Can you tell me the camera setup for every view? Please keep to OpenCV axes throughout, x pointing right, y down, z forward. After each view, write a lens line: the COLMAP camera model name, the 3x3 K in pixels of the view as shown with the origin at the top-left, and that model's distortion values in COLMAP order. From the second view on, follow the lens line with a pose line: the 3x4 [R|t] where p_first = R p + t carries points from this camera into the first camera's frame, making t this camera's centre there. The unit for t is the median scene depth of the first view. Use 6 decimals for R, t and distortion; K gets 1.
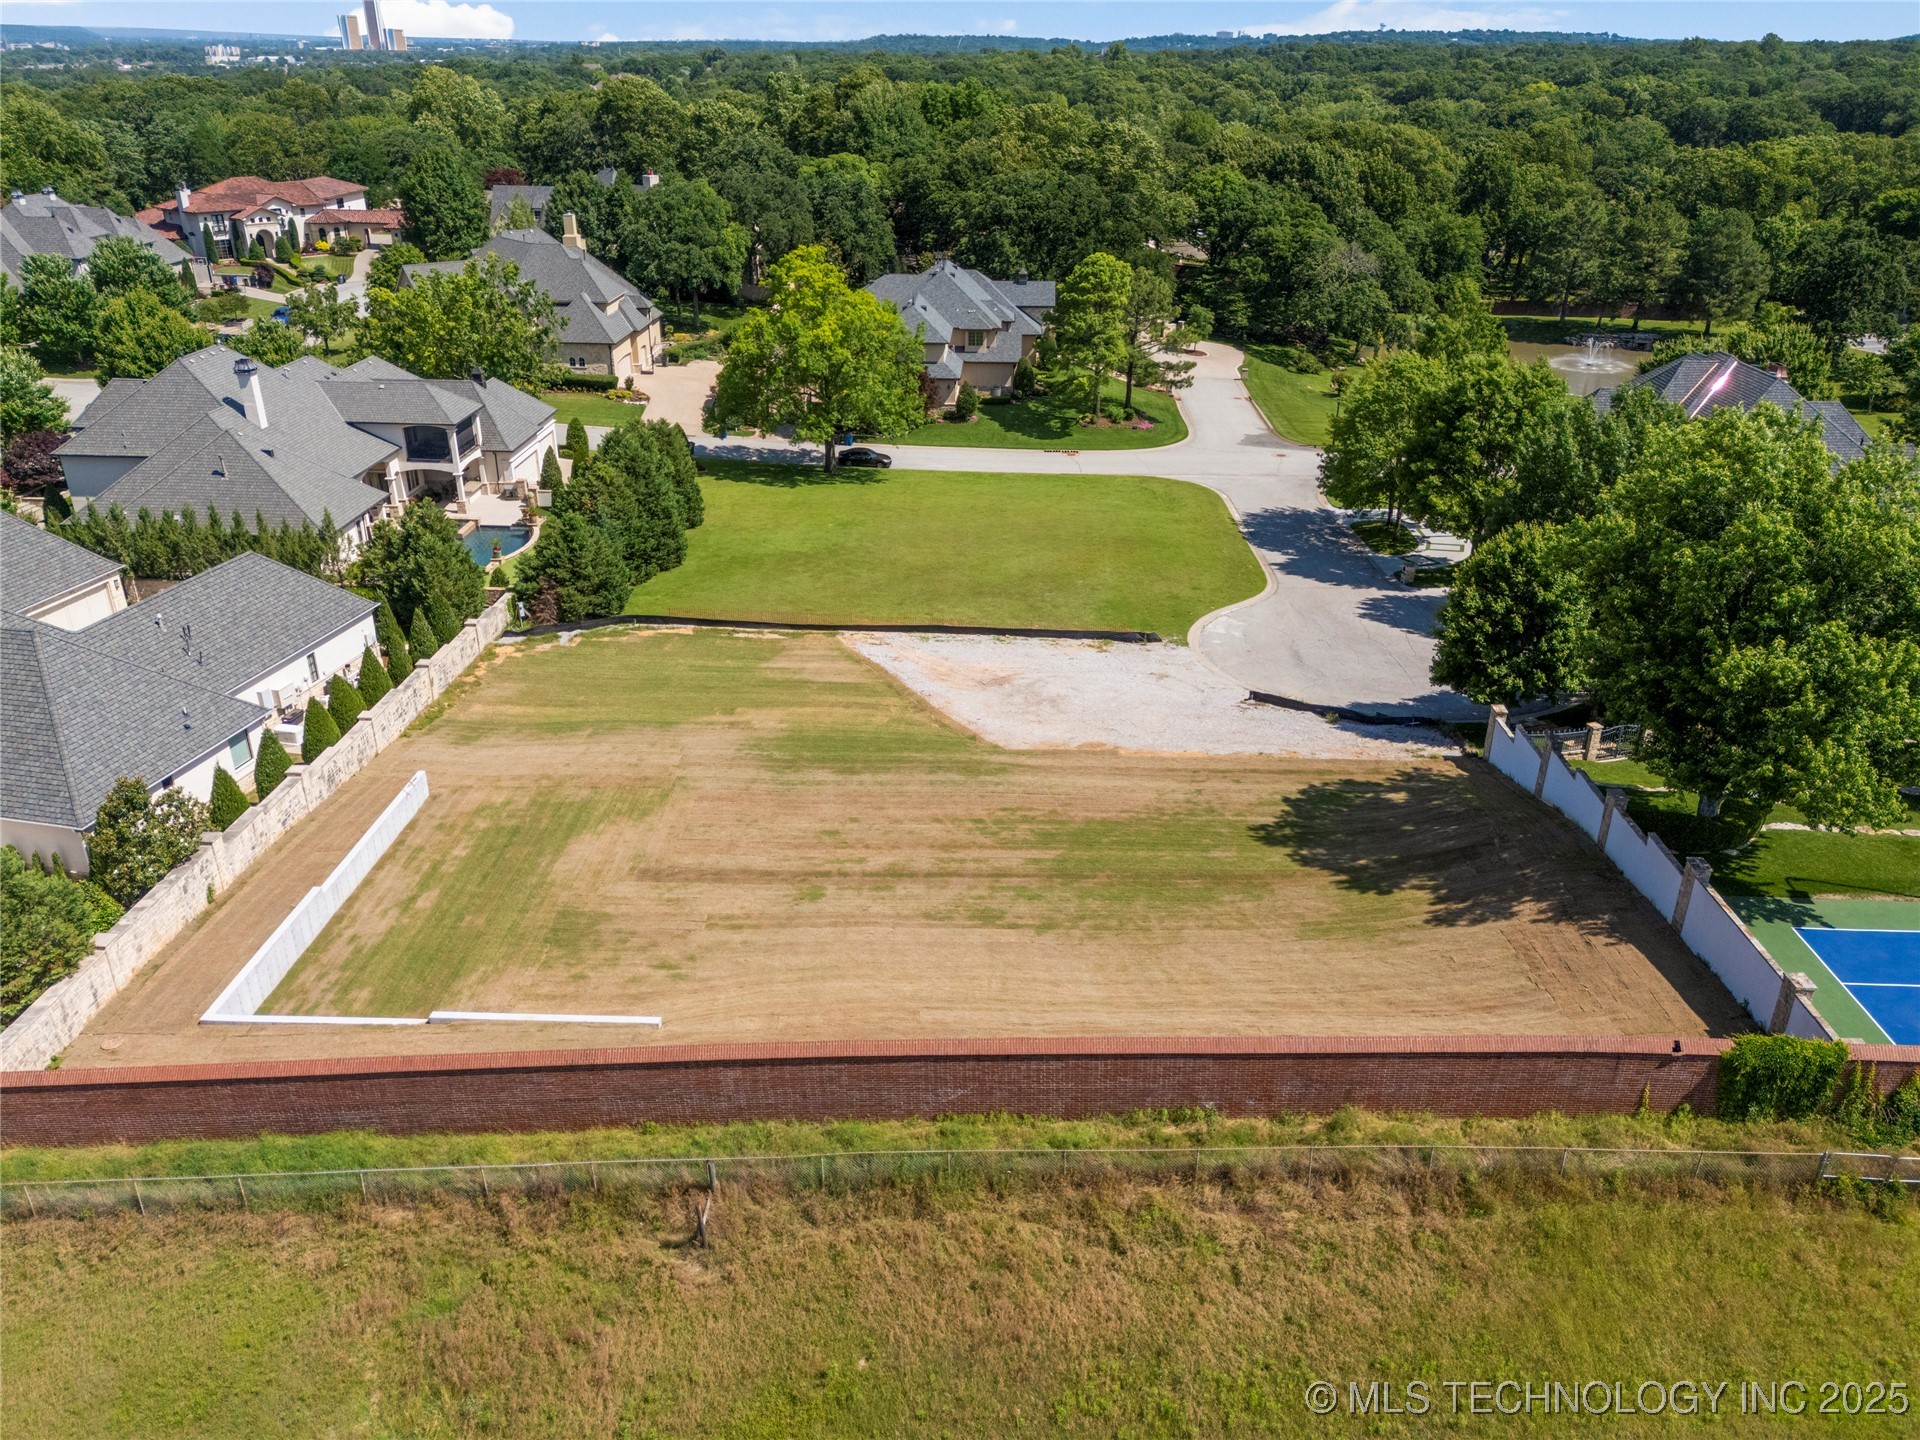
lens RADIAL K [[1364.5, 0, 969.7], [0, 1364.5, 725.1], [0, 0, 1]] dist [0.085795, -0.083890]
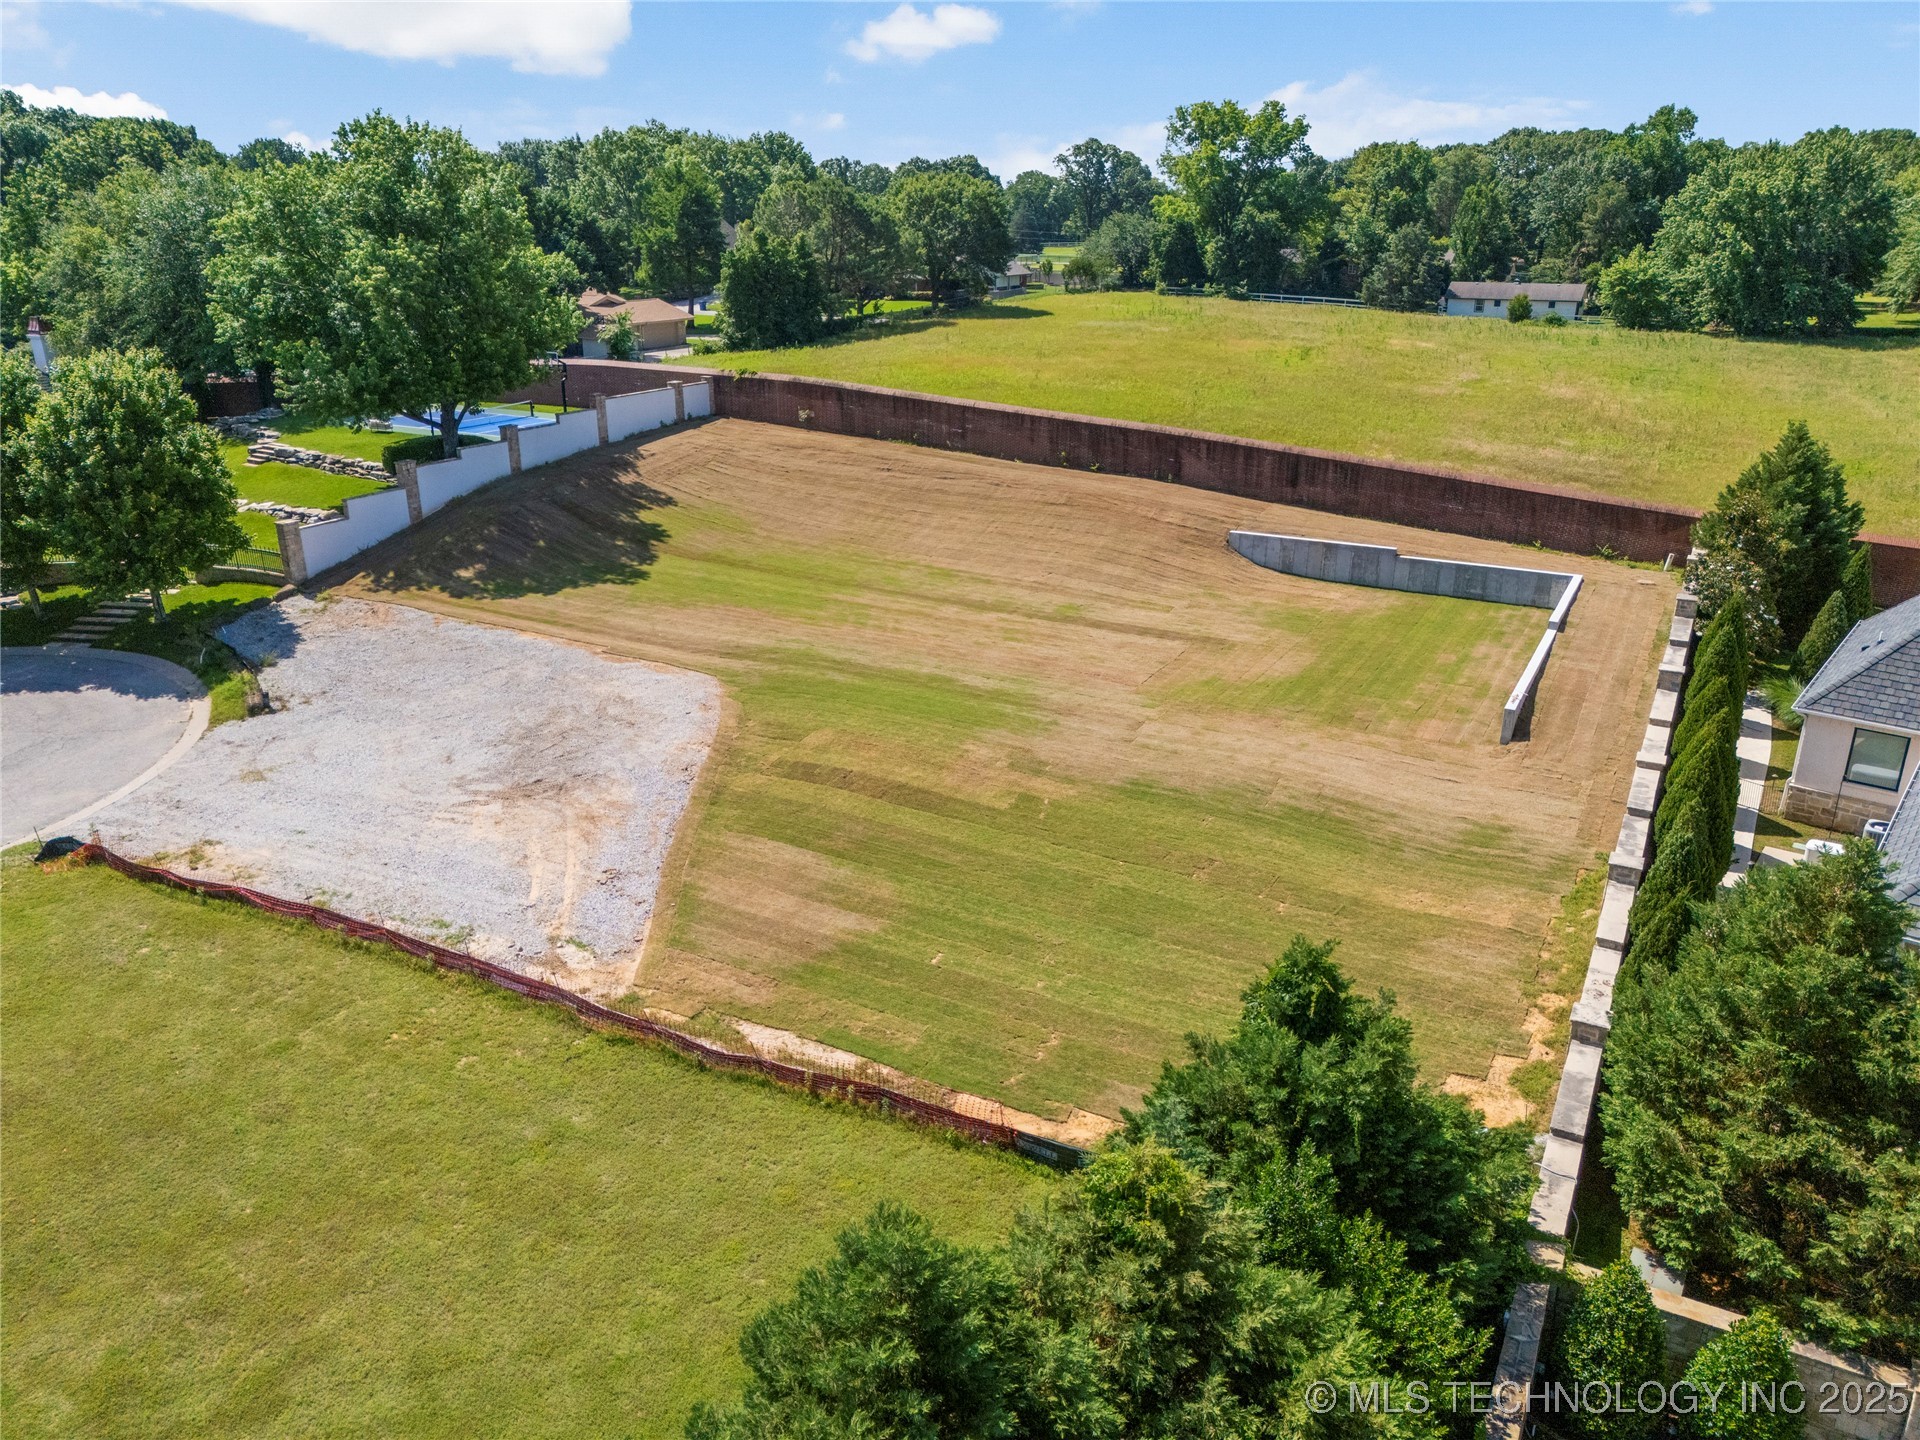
lens RADIAL K [[1364.5, 0, 969.7], [0, 1364.5, 725.1], [0, 0, 1]] dist [0.085795, -0.083890]
pose [[-0.894989, -0.166595, 0.413813, -0.273415], [0.192398, 0.692774, 0.695016, -0.306584], [-0.402464, 0.701648, -0.587973, 0.940288]]
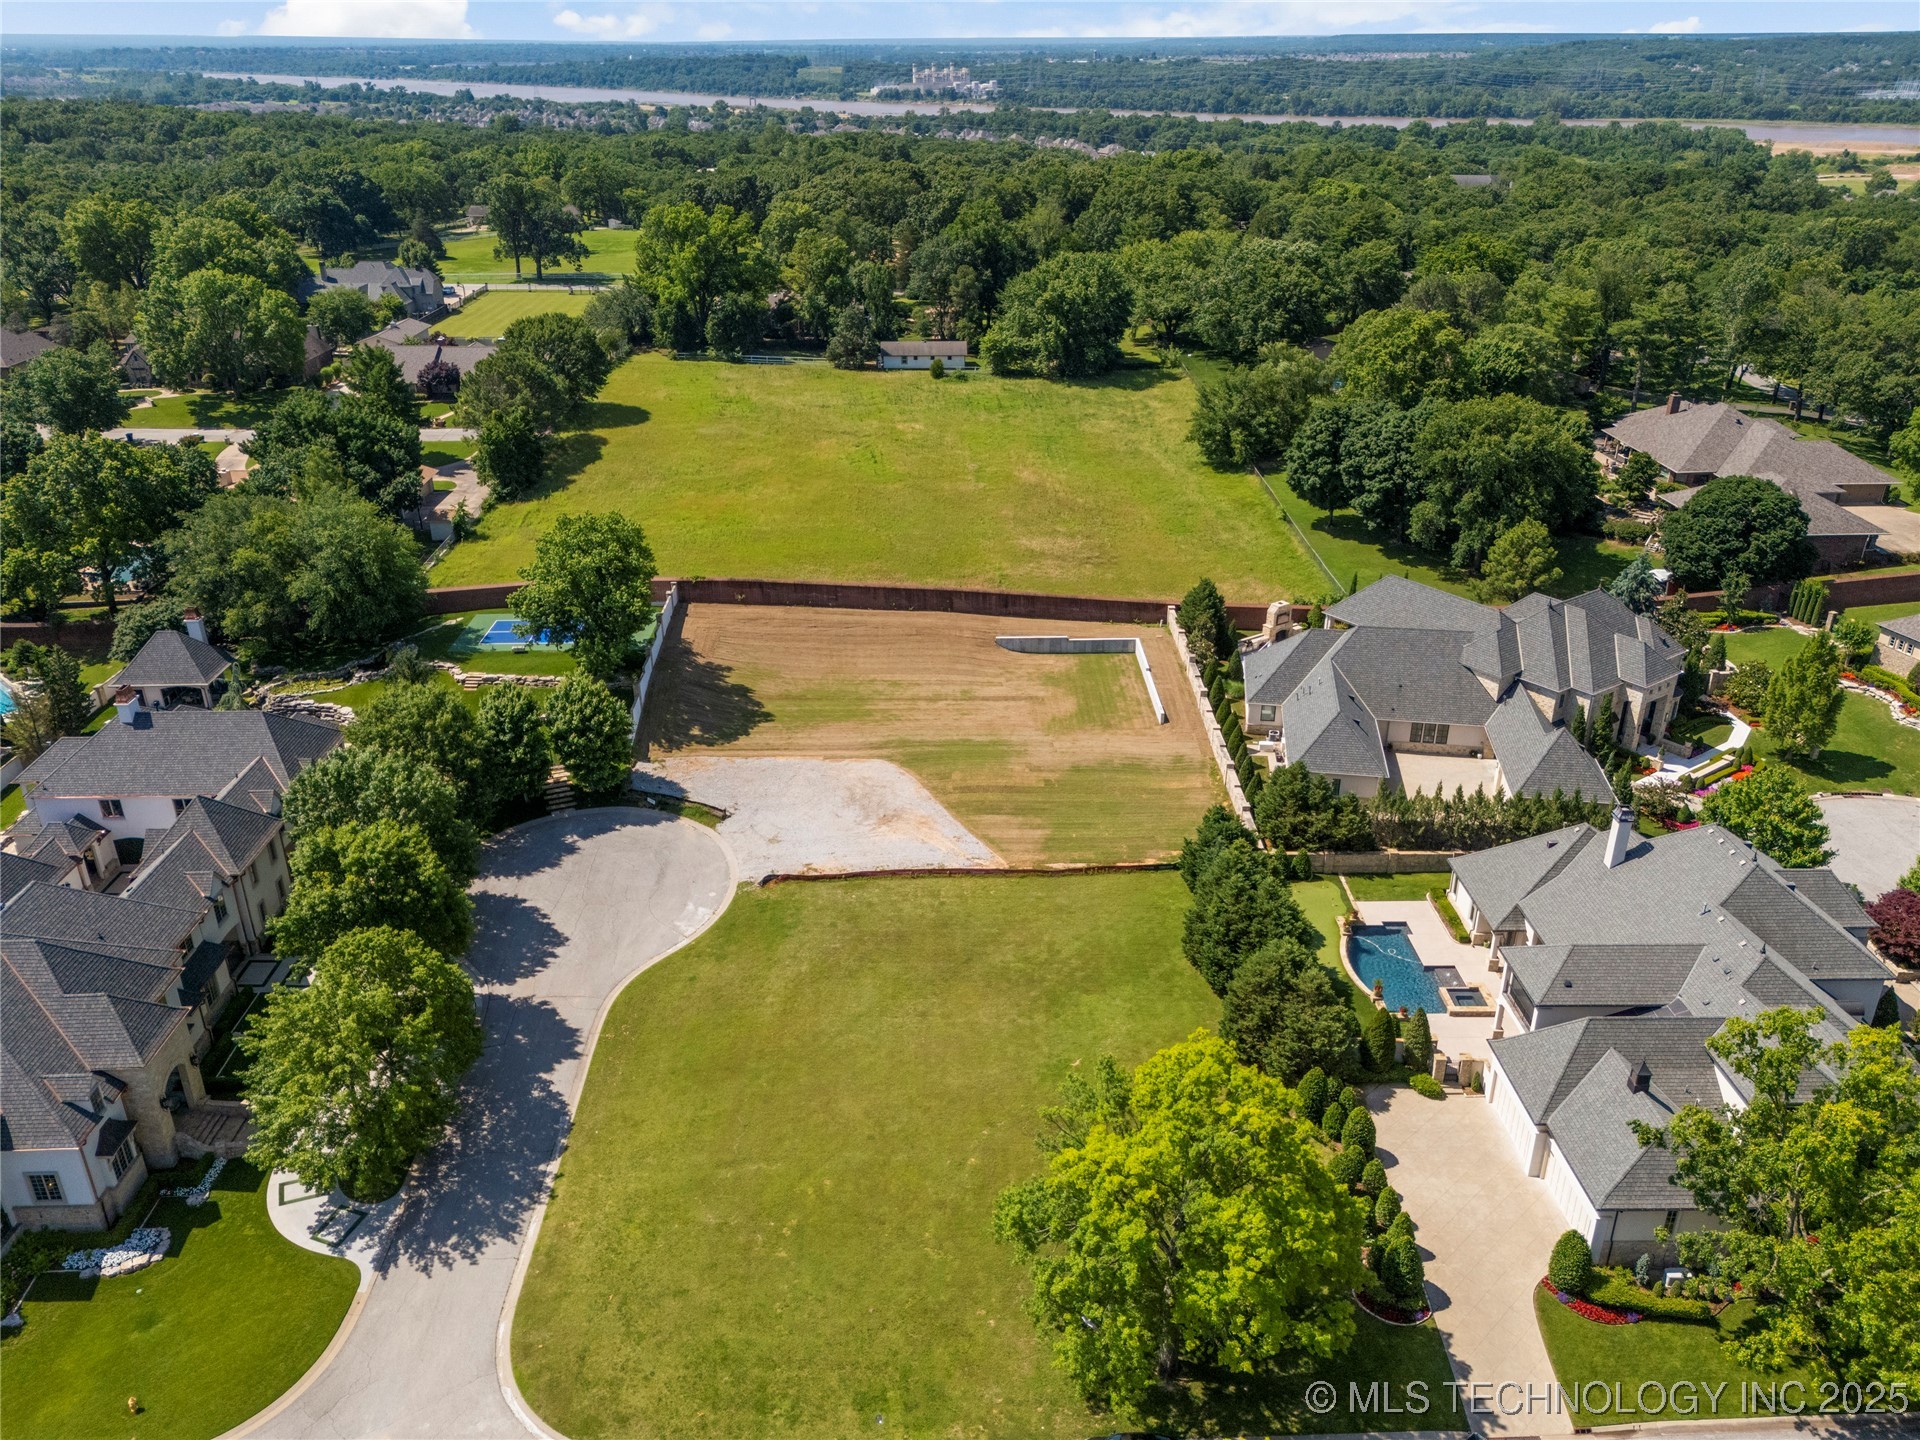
lens RADIAL K [[1376.4, 0, 960.0], [0, 1376.4, 720.0], [0, 0, 1]] dist [0.118667, -0.155734]
pose [[-0.998733, 0.015971, -0.047718, 0.008501], [-0.027989, 0.611767, 0.790543, -0.997229], [0.041818, 0.790877, -0.610545, 1.405700]]
